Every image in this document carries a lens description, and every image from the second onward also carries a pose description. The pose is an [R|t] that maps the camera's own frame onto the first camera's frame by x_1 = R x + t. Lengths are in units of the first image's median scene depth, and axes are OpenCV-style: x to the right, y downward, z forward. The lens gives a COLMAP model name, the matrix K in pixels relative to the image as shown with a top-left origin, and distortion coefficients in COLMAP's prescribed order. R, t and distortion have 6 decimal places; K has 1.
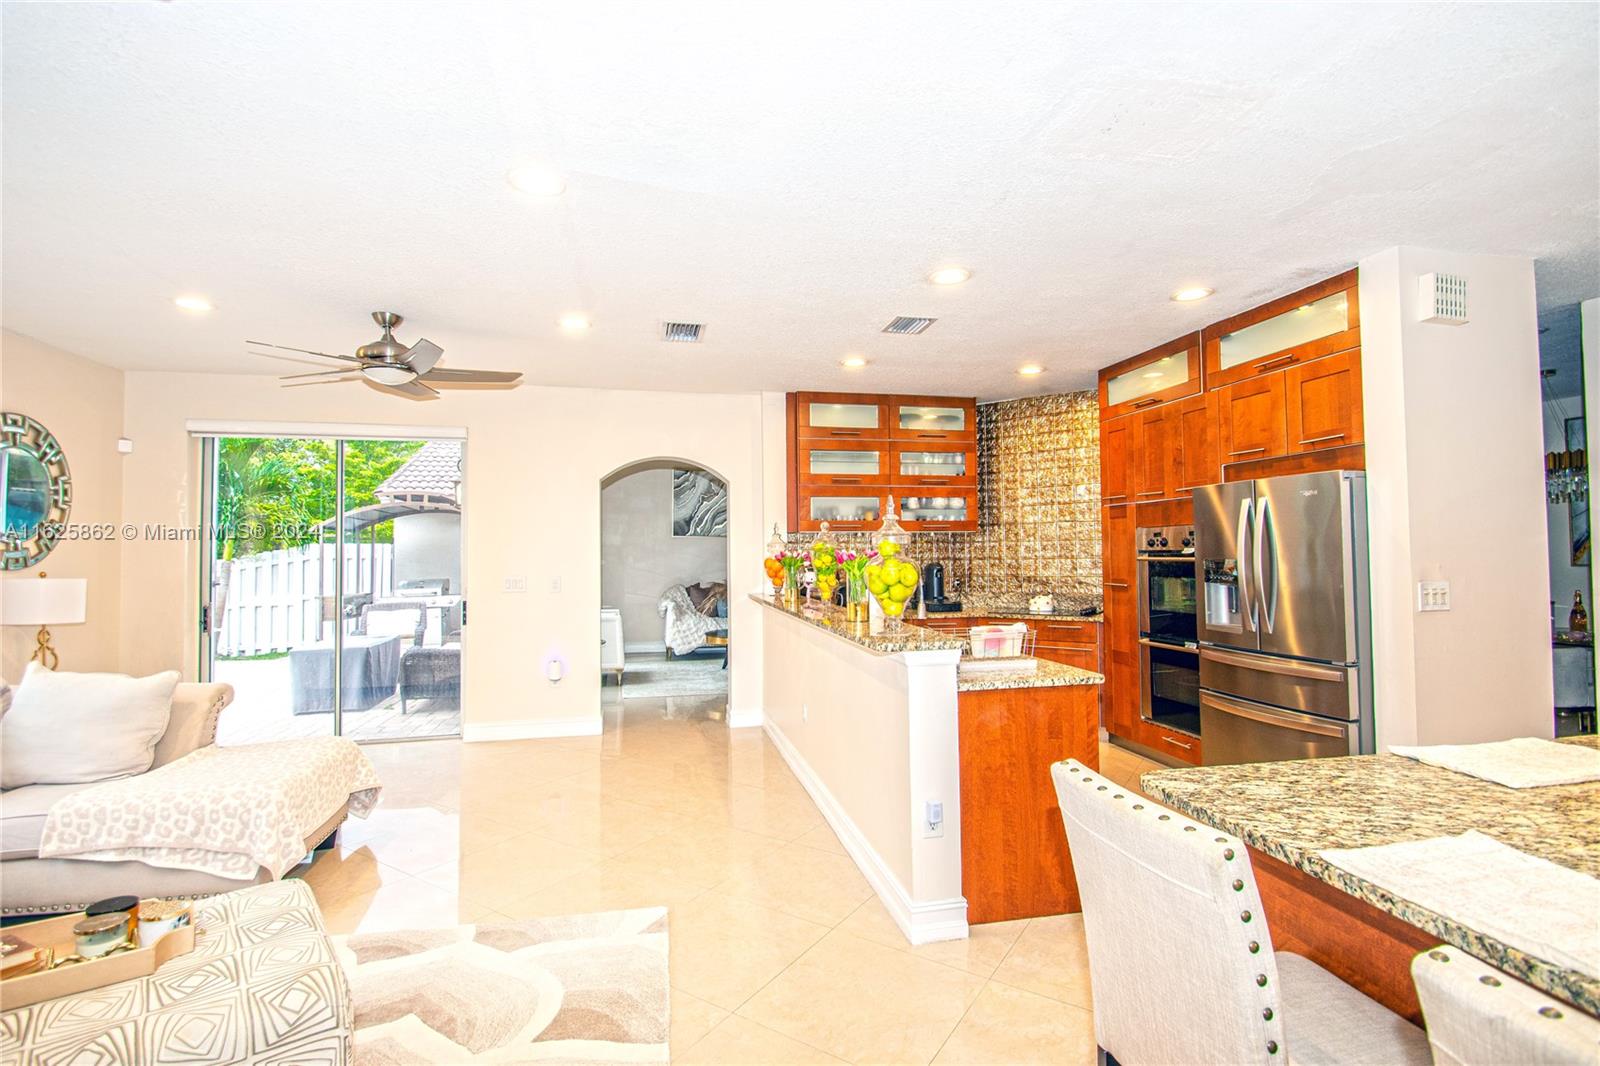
lens RADIAL K [[755.1, 0, 803.9], [0, 755.1, 529.2], [0, 0, 1]] dist [0.000878, -0.001292]
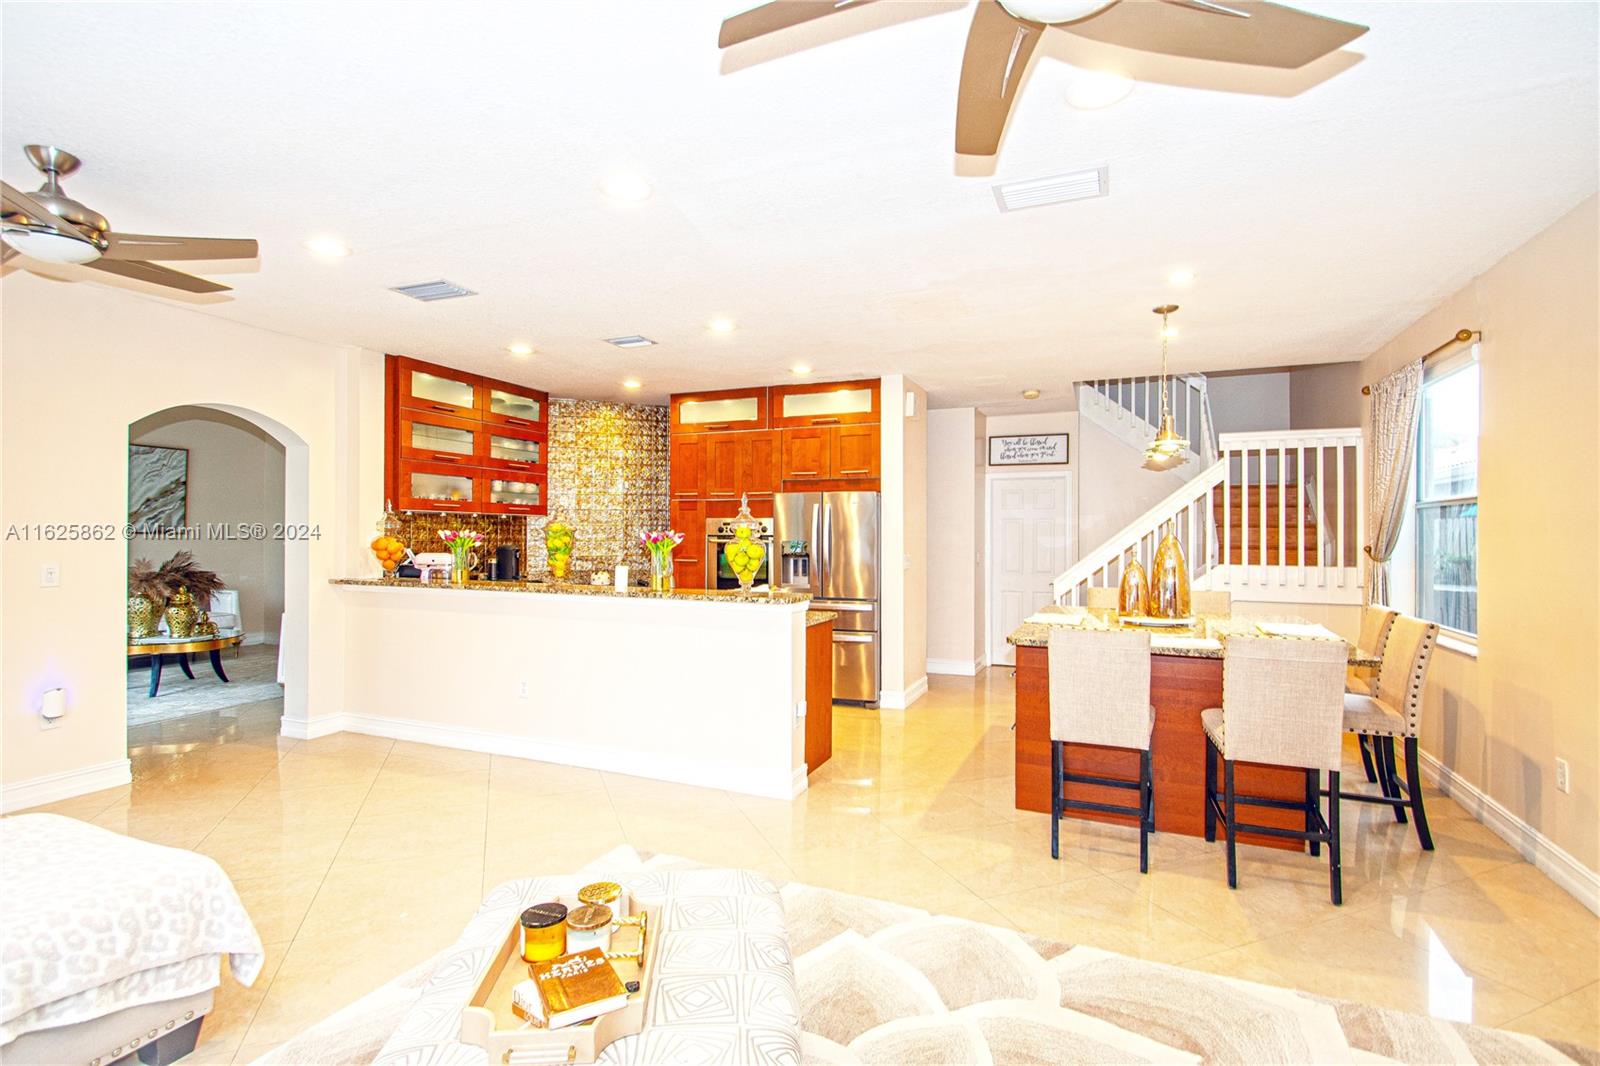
lens RADIAL K [[755.1, 0, 798.2], [0, 755.1, 536.3], [0, 0, 1]] dist [0.000878, -0.001292]
pose [[0.565812, 0.010247, 0.824471, -0.603229], [-0.037068, 0.999228, 0.013019, 0.007128], [-0.823701, -0.037928, 0.565755, 0.096916]]
